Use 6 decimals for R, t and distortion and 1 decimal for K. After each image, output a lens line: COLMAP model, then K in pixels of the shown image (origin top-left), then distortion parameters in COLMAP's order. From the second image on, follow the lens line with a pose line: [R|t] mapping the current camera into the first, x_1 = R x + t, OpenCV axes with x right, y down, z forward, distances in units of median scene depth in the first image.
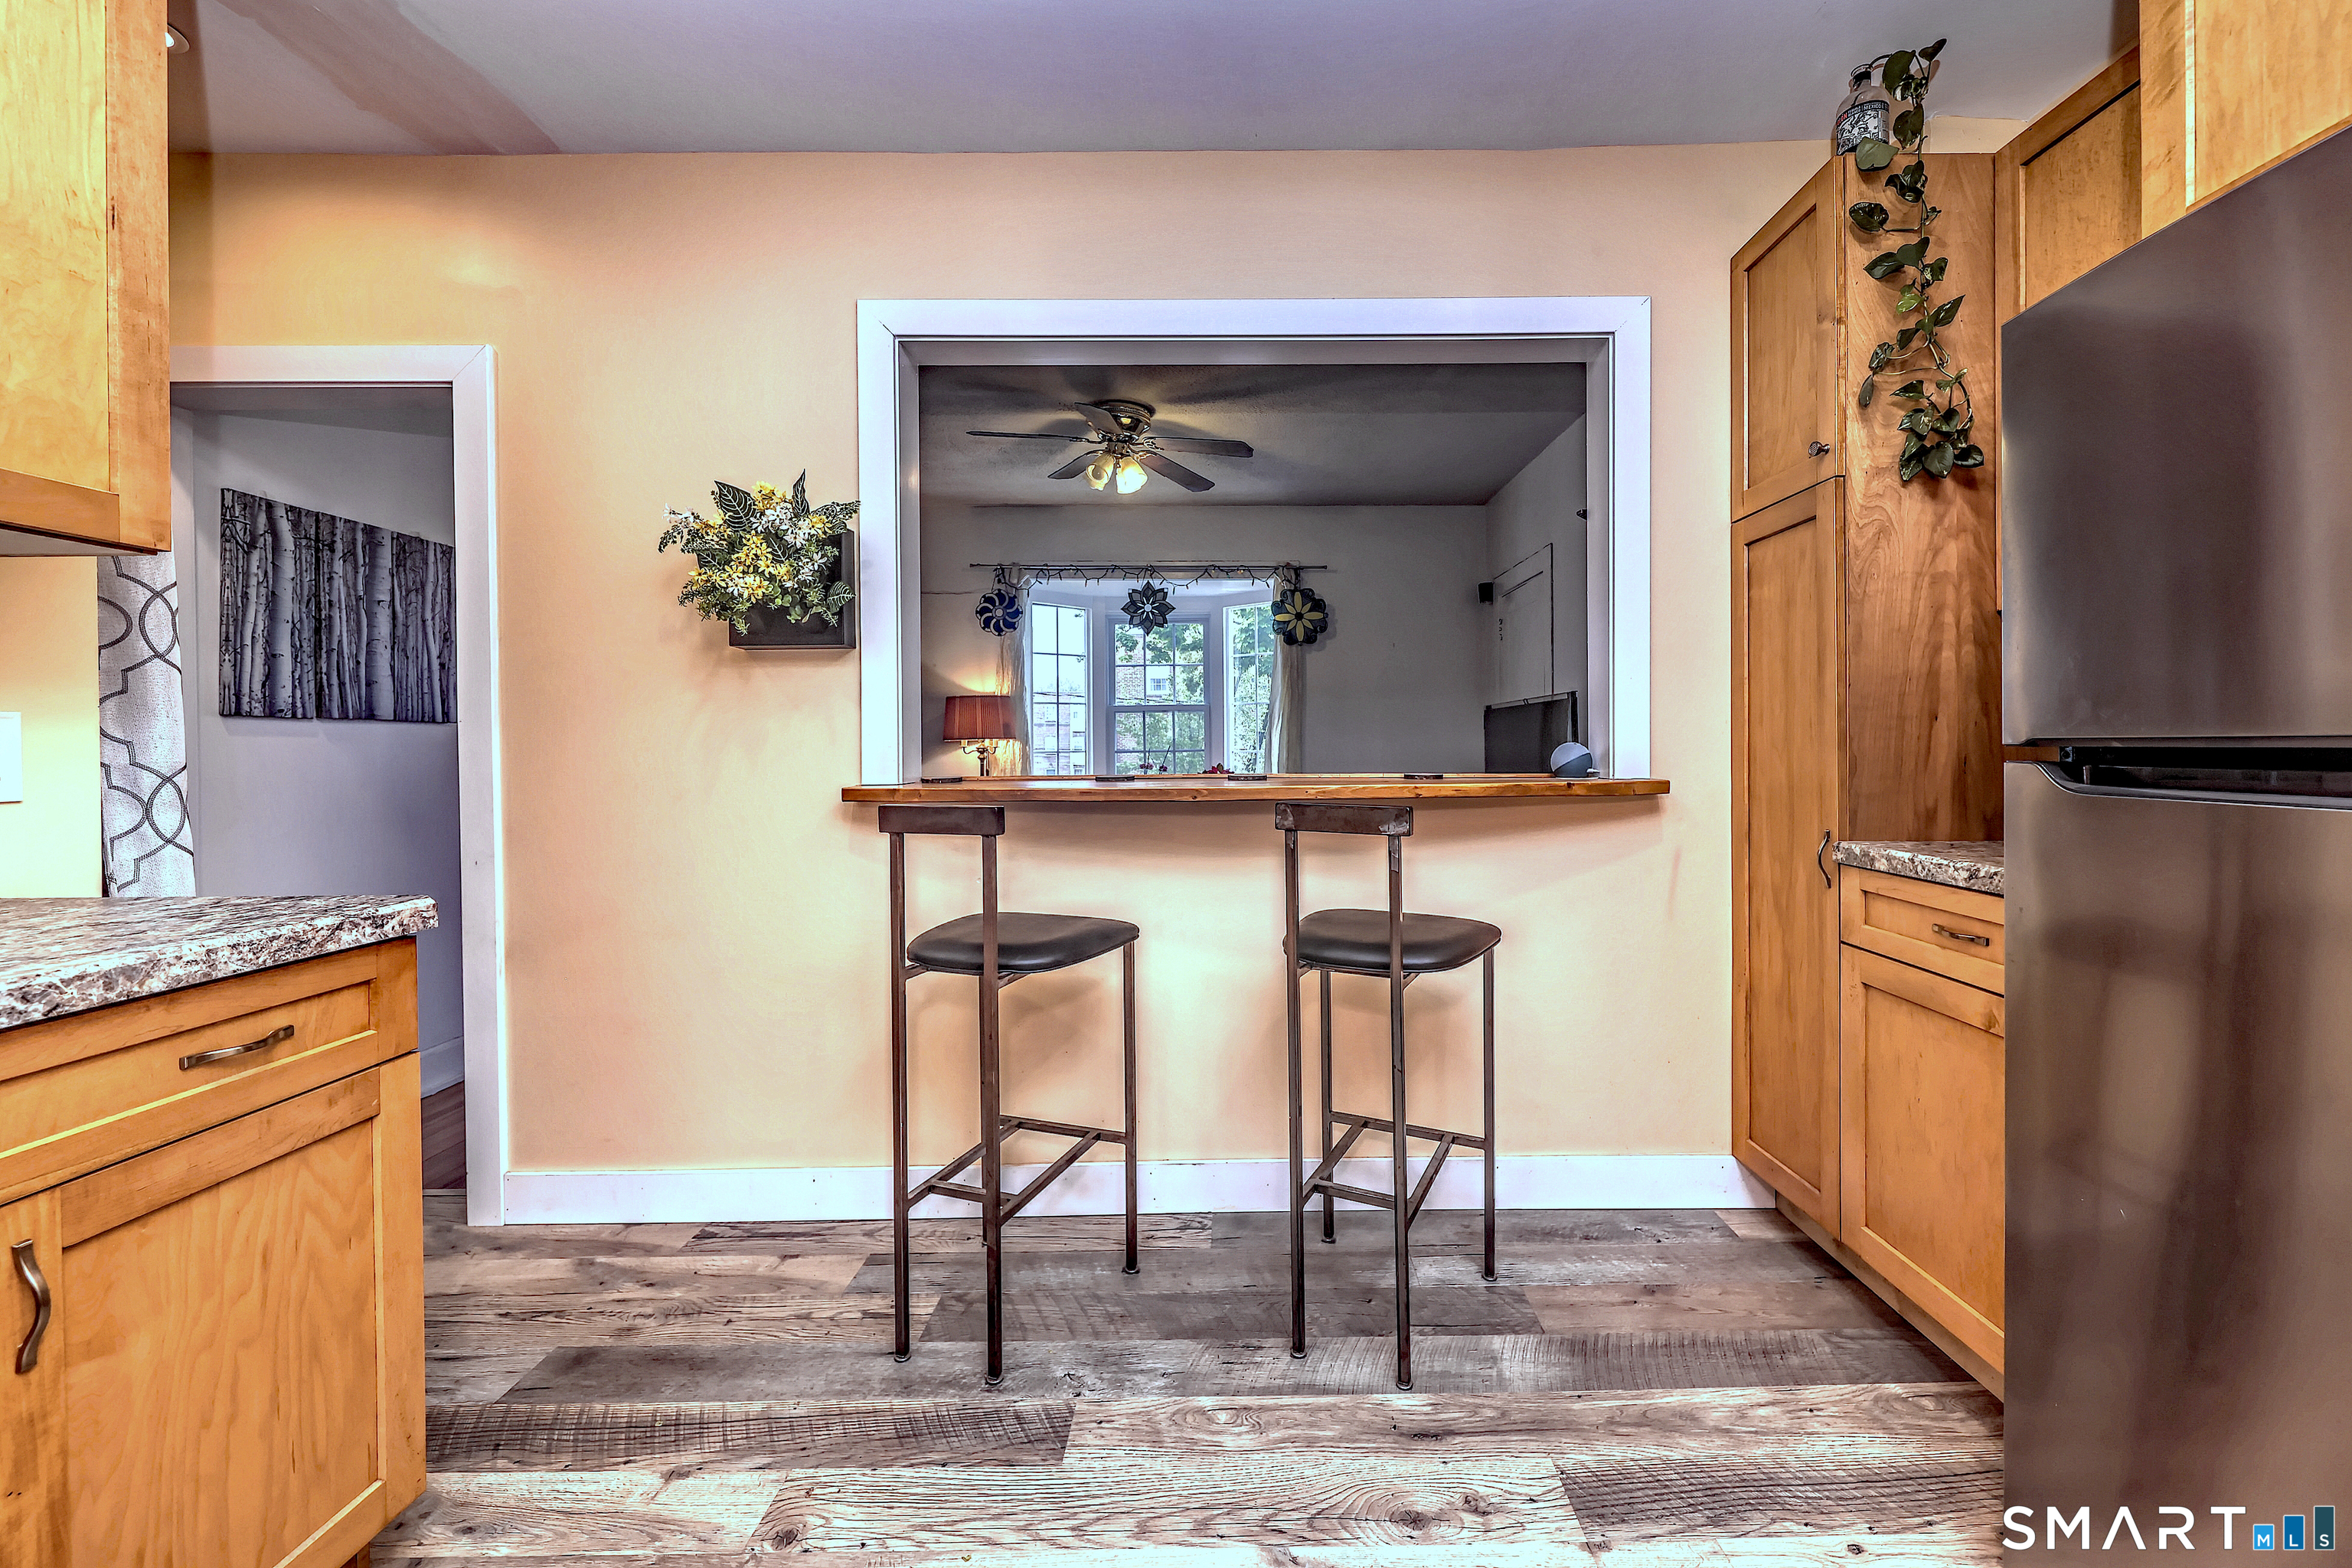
lens RADIAL K [[950.4, 0, 1246.0], [0, 950.4, 746.6], [0, 0, 1]] dist [0.007306, -0.002259]
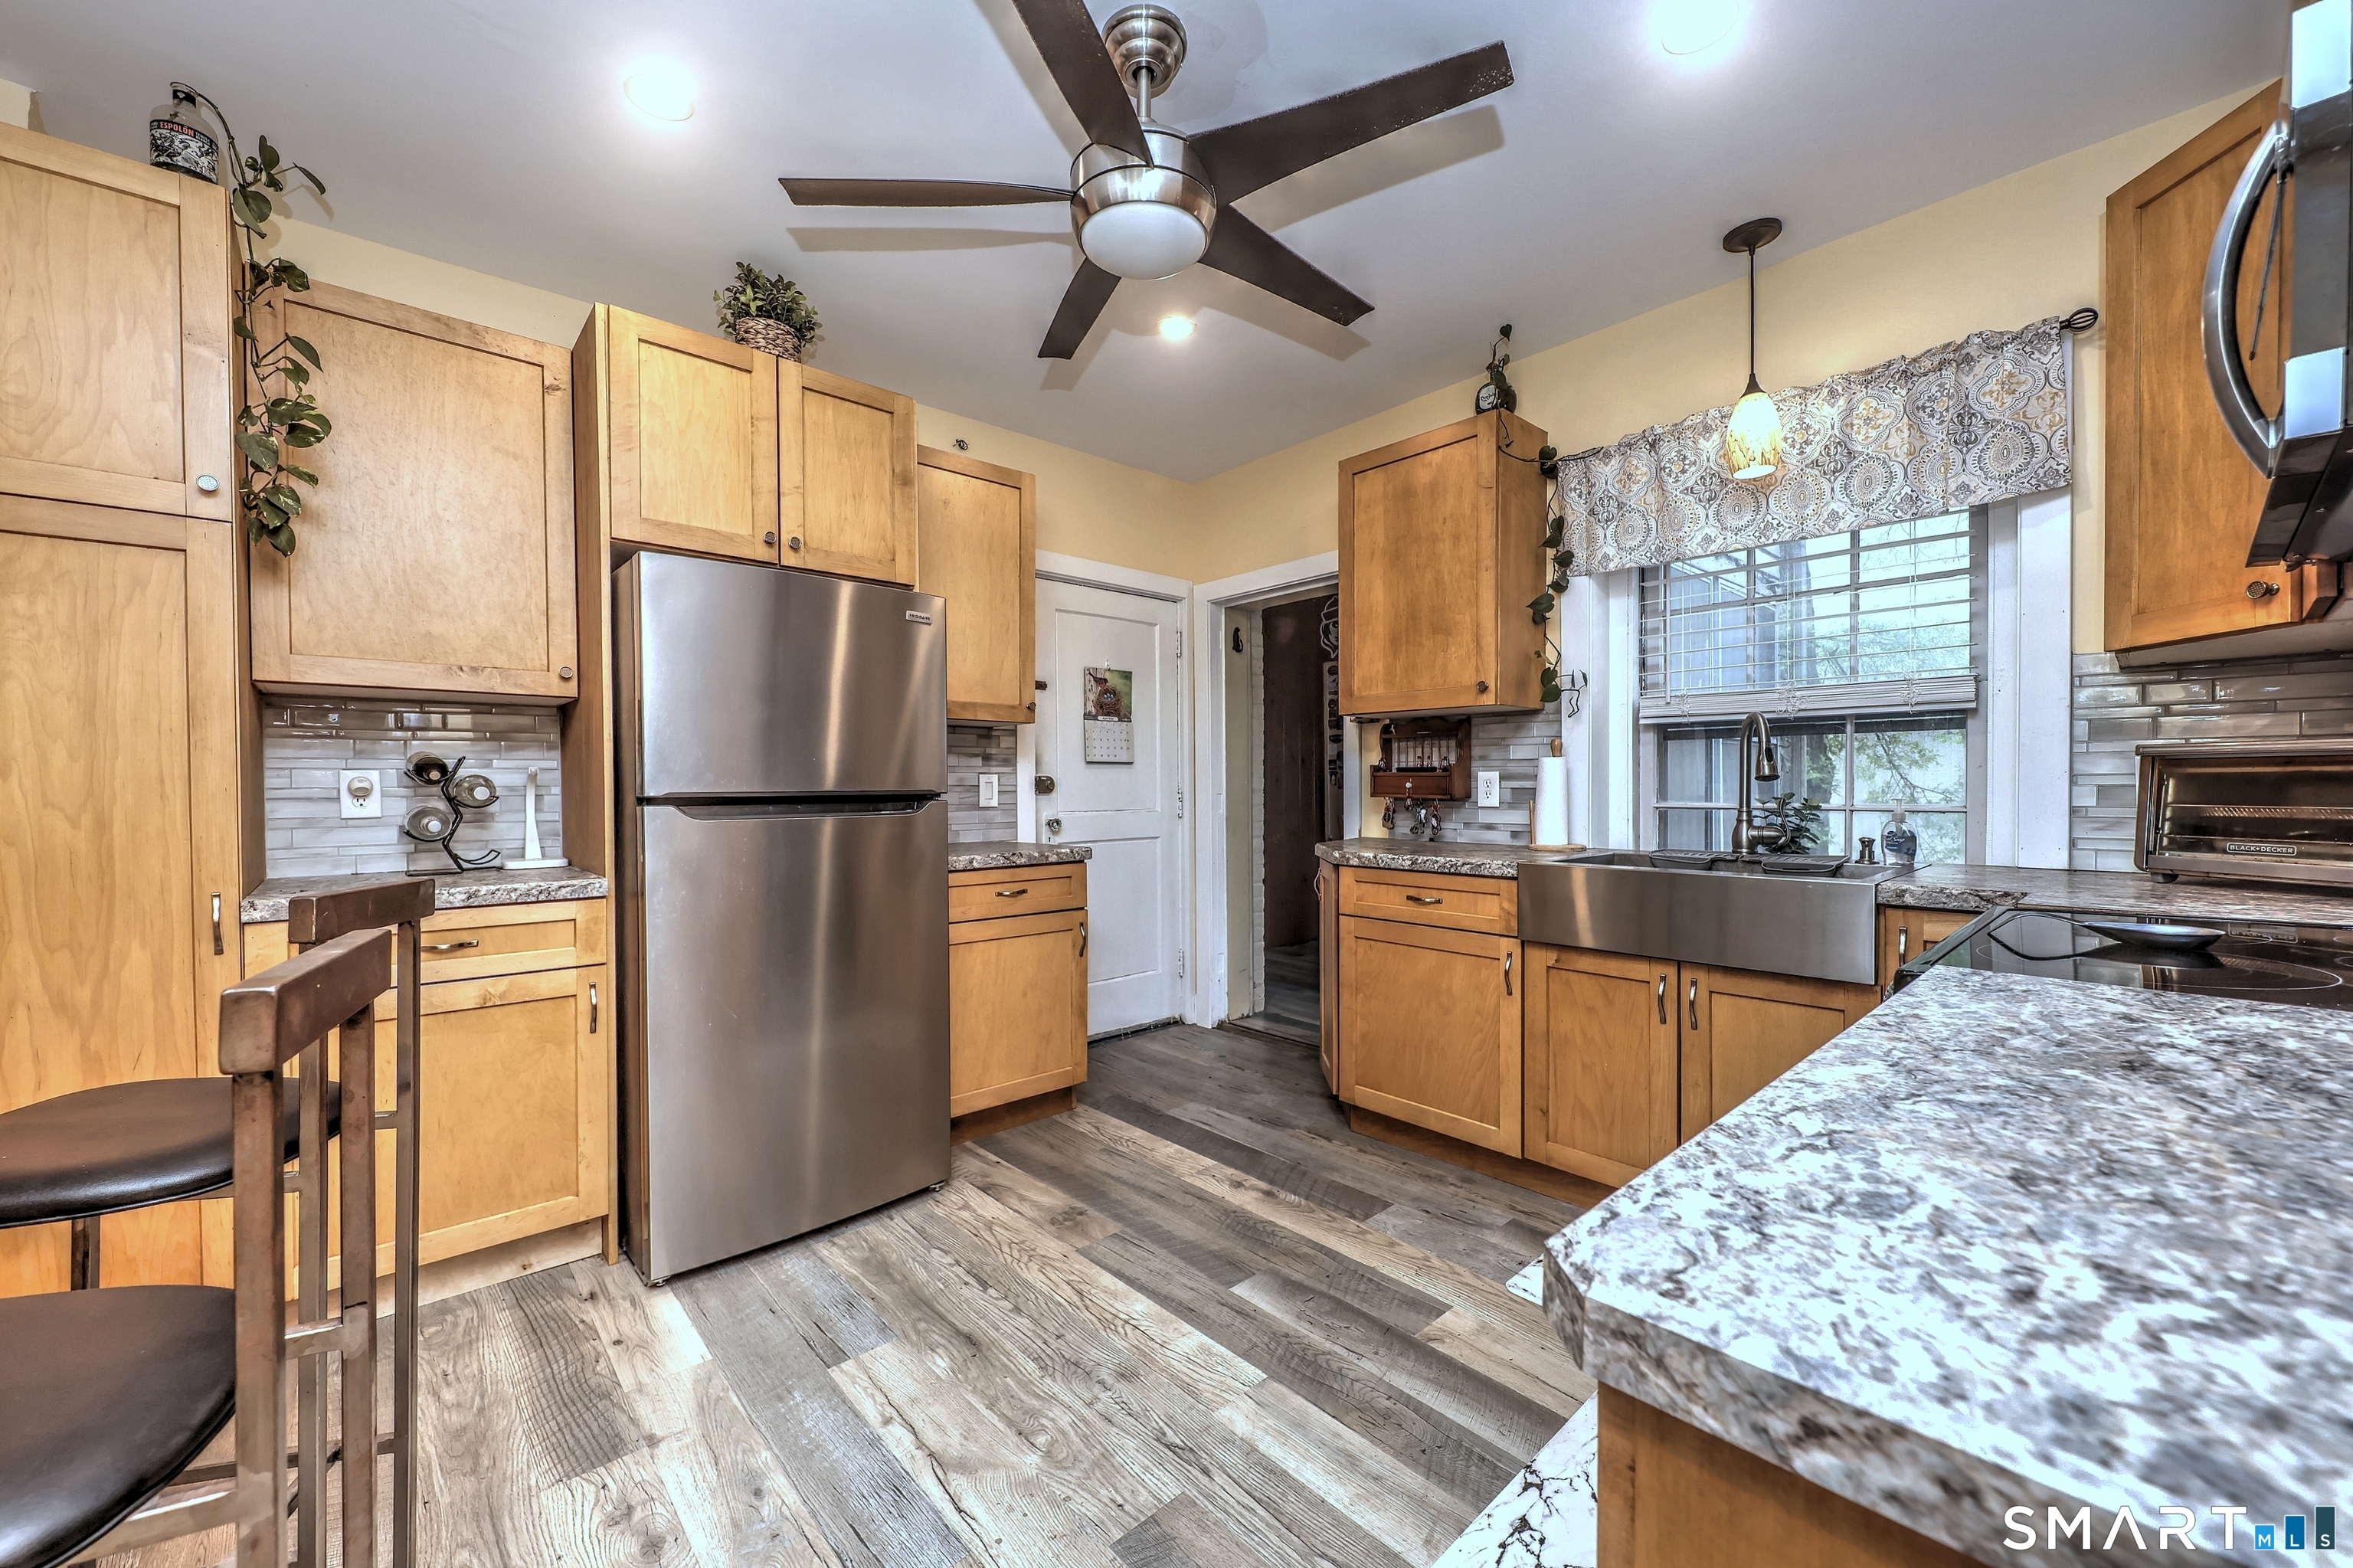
lens RADIAL K [[882.7, 0, 1167.7], [0, 882.7, 795.6], [0, 0, 1]] dist [0.008516, -0.005098]
pose [[-0.660401, 0.003938, 0.750903, -0.485353], [0.013977, 0.999877, 0.007049, -0.000865], [-0.750783, 0.015150, -0.660375, 0.637587]]
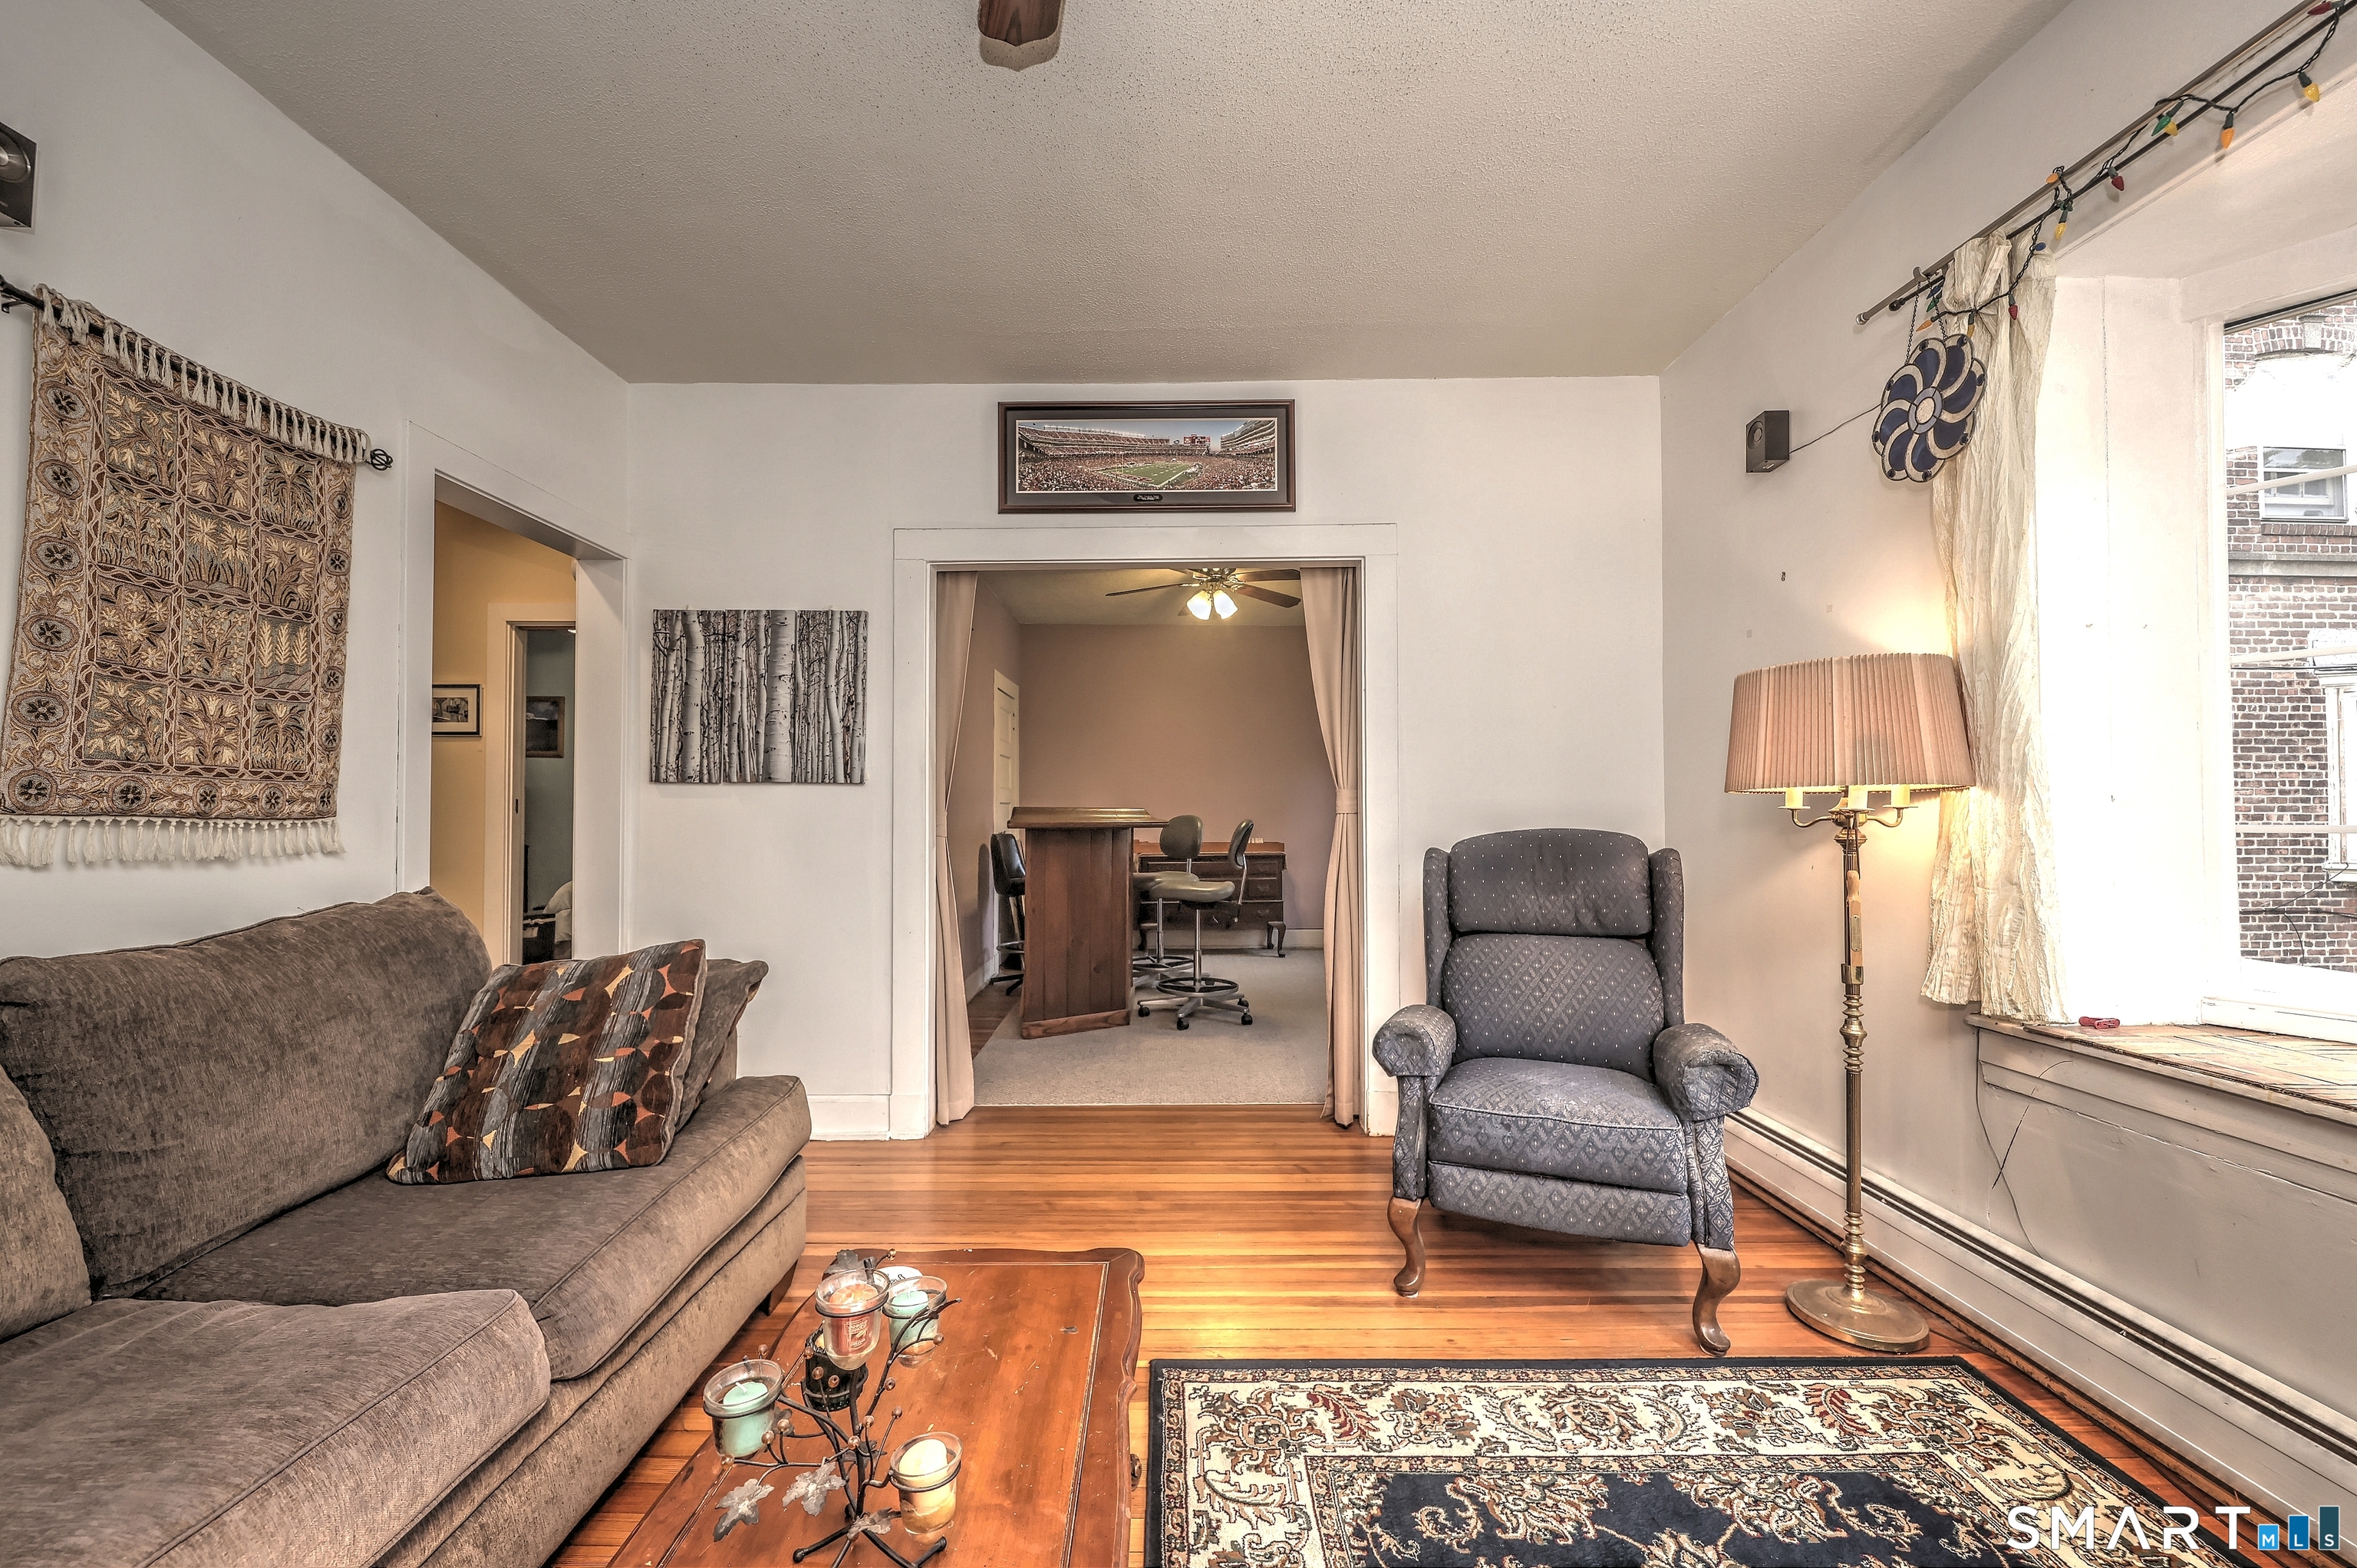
lens RADIAL K [[884.1, 0, 1169.9], [0, 884.1, 798.9], [0, 0, 1]] dist [0.008516, -0.005098]
pose [[-0.017999, -0.009825, -0.999790, 0.135328], [-0.001955, 0.999950, -0.009791, 0.000836], [0.999836, 0.001779, -0.018017, 1.683691]]
